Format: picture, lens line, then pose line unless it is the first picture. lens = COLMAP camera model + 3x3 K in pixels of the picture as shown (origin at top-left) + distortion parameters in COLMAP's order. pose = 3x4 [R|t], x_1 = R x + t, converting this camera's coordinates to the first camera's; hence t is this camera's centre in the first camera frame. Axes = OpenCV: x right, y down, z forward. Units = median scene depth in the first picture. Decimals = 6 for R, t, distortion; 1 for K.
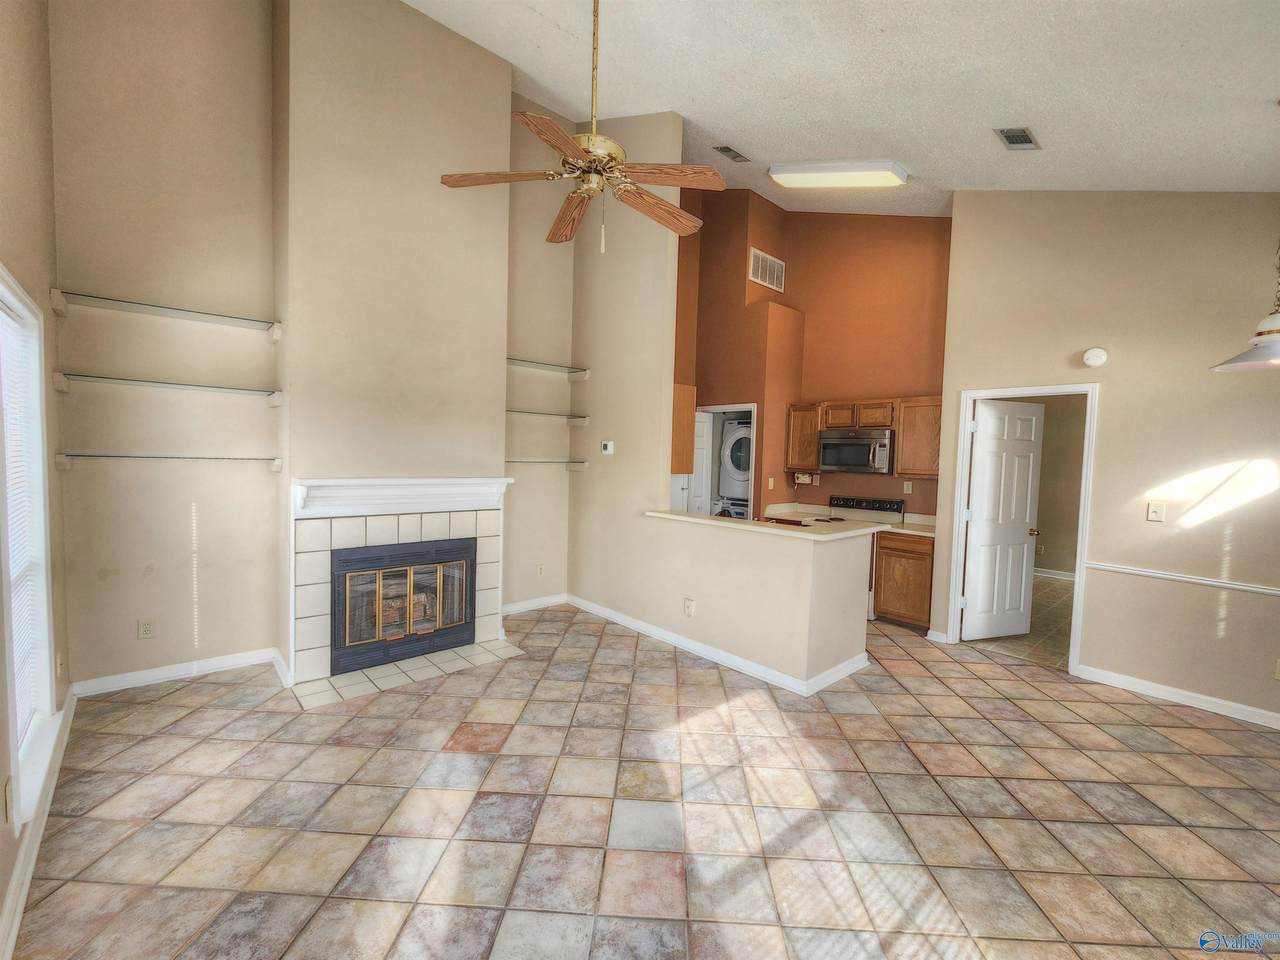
lens RADIAL K [[537.4, 0, 640.0], [0, 537.4, 480.0], [0, 0, 1]] dist [-0.000347, -0.000082]
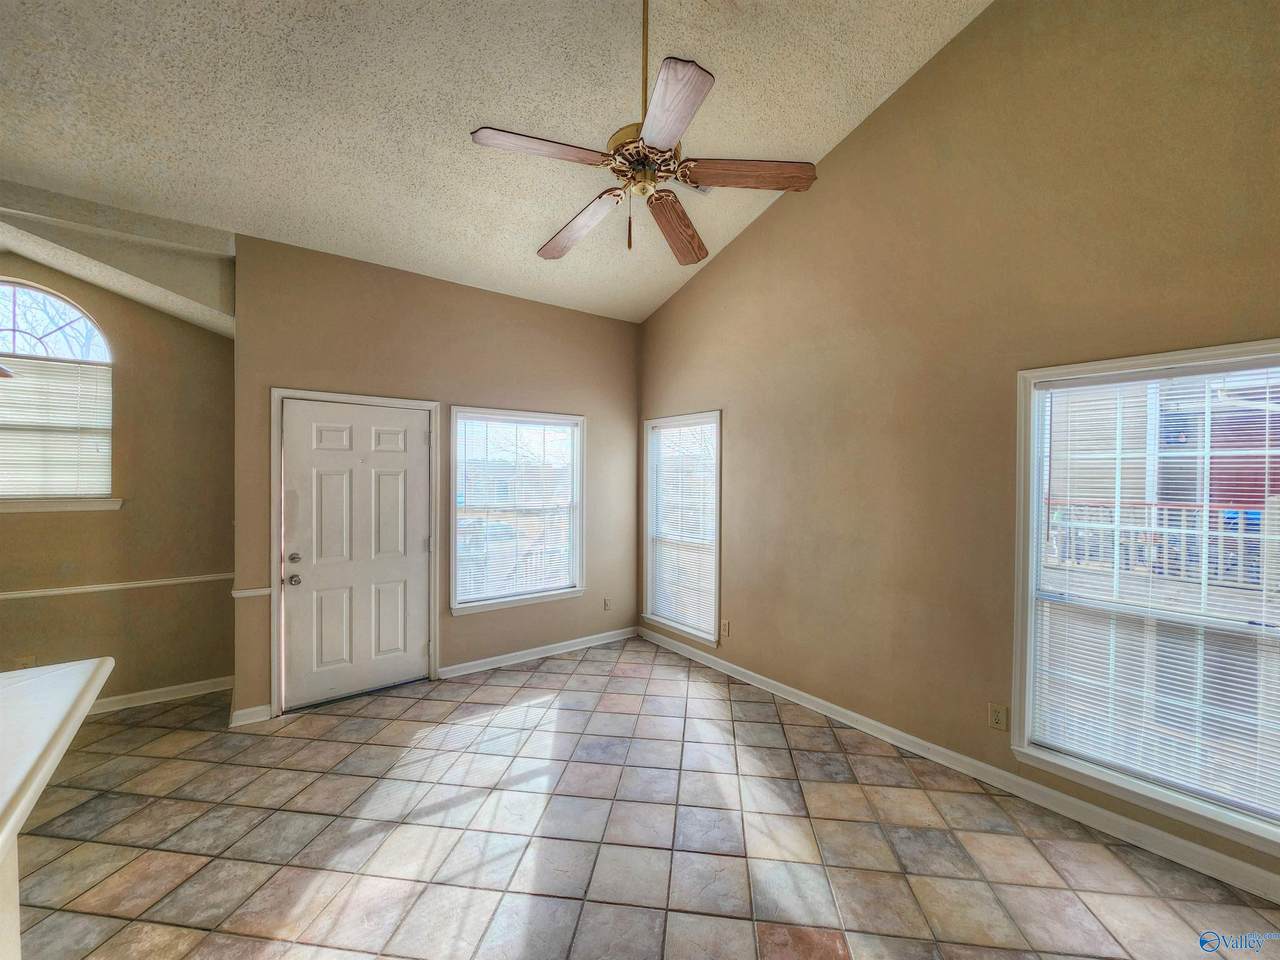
lens RADIAL K [[529.9, 0, 638.0], [0, 529.9, 483.8], [0, 0, 1]] dist [0.000232, 0.000155]
pose [[-0.995463, -0.040674, 0.086015, -0.150464], [-0.034747, 0.996989, 0.069318, -0.101674], [-0.088576, 0.066015, -0.993879, 1.680597]]
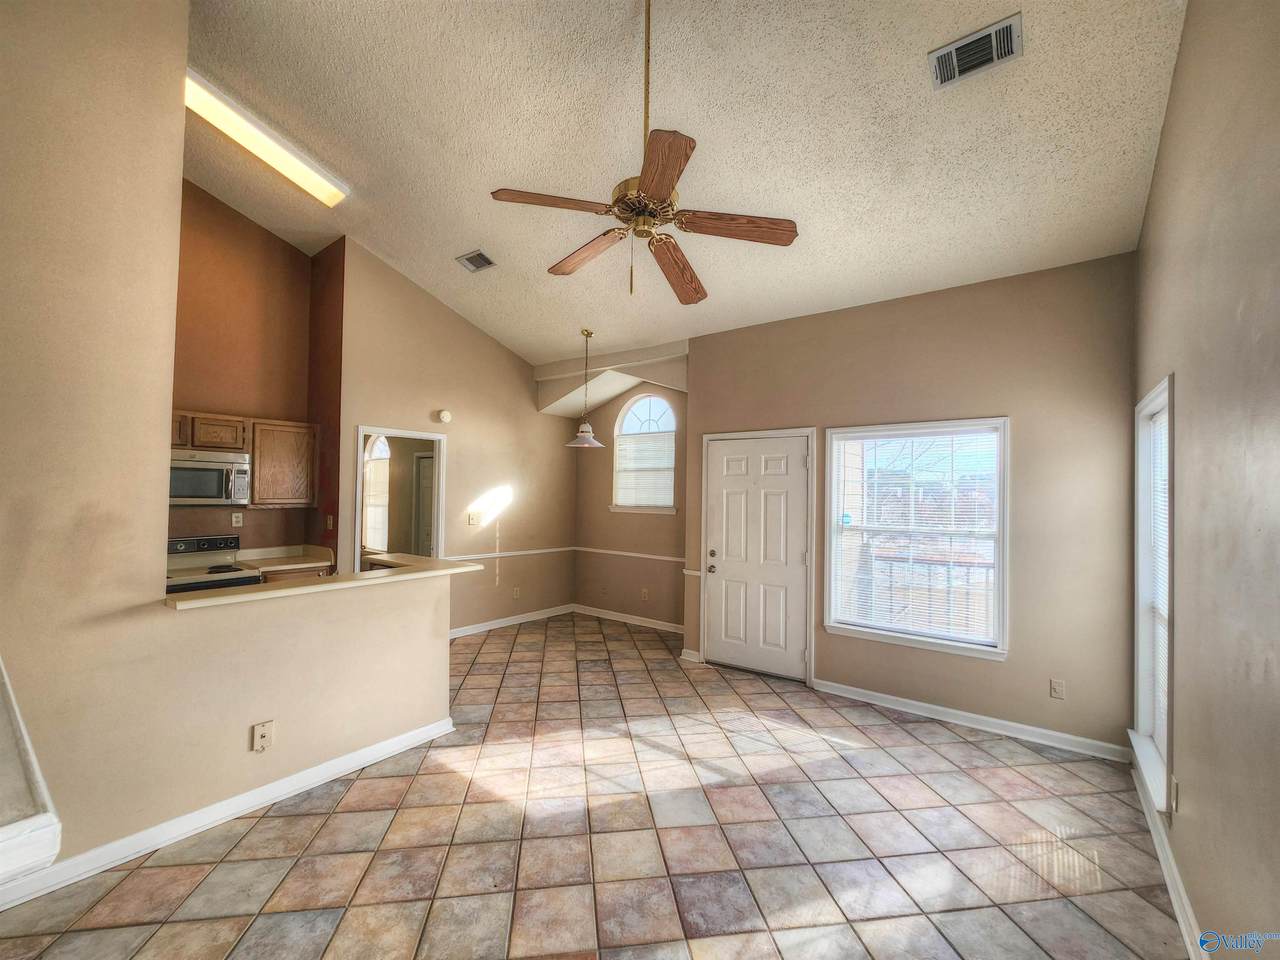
lens RADIAL K [[529.9, 0, 638.0], [0, 529.9, 483.8], [0, 0, 1]] dist [0.000232, 0.000155]
pose [[-0.177909, -0.016681, 0.983906, -0.926523], [0.029839, 0.999305, 0.022337, -0.088874], [-0.983594, 0.033332, -0.177288, 1.060548]]
